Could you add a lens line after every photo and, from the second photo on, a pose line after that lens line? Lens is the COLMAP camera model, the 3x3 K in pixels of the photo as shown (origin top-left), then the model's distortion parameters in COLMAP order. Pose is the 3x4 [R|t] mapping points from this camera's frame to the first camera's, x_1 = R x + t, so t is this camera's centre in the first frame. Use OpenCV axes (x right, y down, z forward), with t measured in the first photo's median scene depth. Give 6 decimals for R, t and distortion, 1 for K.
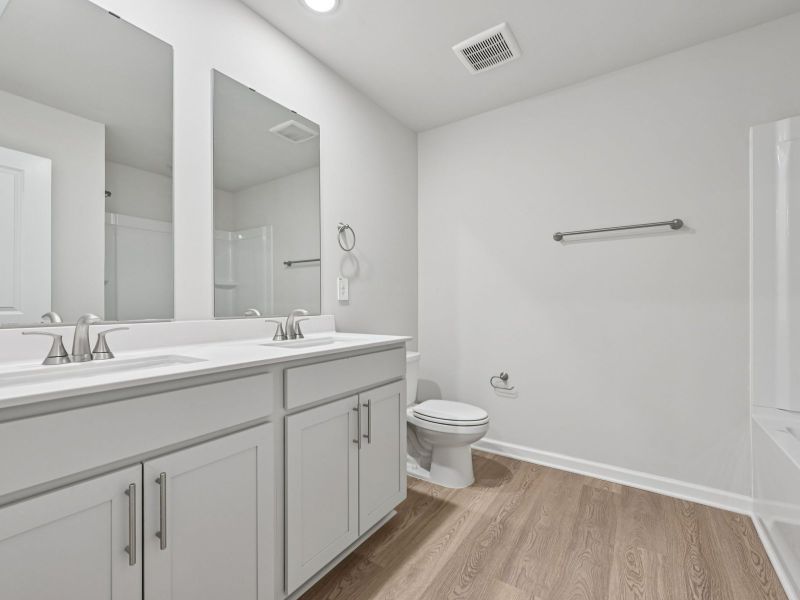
lens RADIAL K [[354.8, 0, 397.1], [0, 354.8, 301.5], [0, 0, 1]] dist [0.000432, -0.000094]
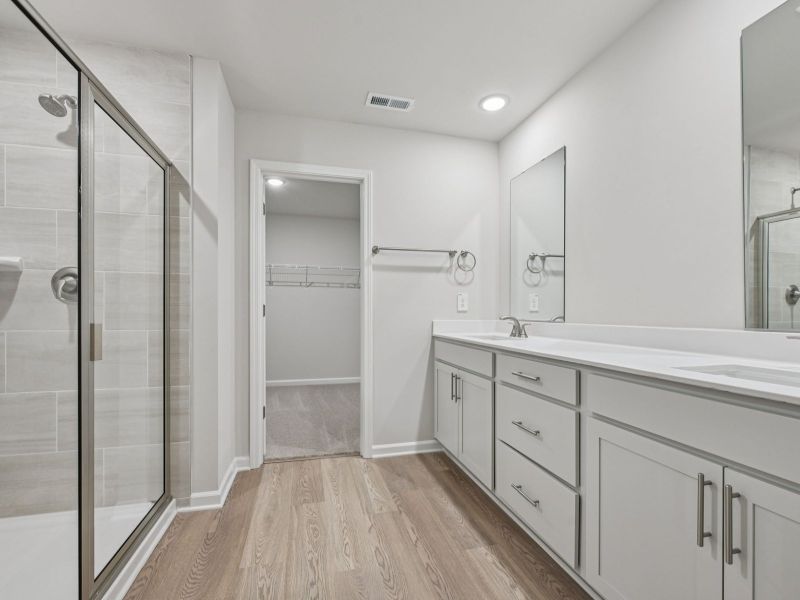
lens RADIAL K [[354.8, 0, 397.1], [0, 354.8, 301.5], [0, 0, 1]] dist [0.000432, -0.000094]
pose [[-0.653858, -0.015788, -0.756452, 0.670374], [0.012028, 0.999439, -0.031256, 0.002257], [0.756521, -0.029536, -0.653302, 0.966556]]
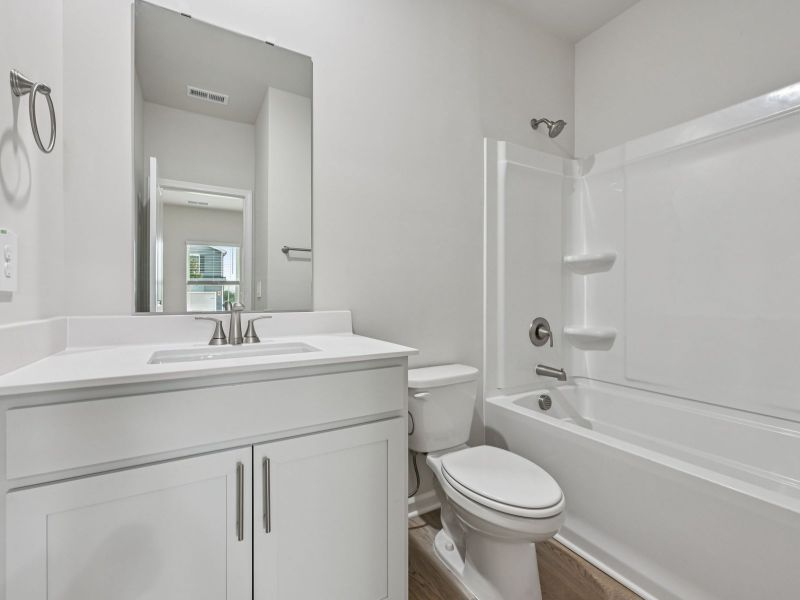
lens RADIAL K [[363.1, 0, 401.7], [0, 363.1, 290.1], [0, 0, 1]] dist [0.001134, 0.000288]
pose [[0.907889, 0.001326, -0.419209, 0.138372], [-0.005463, 0.999947, -0.008670, -0.000058], [0.419175, 0.010162, 0.907848, 0.194826]]
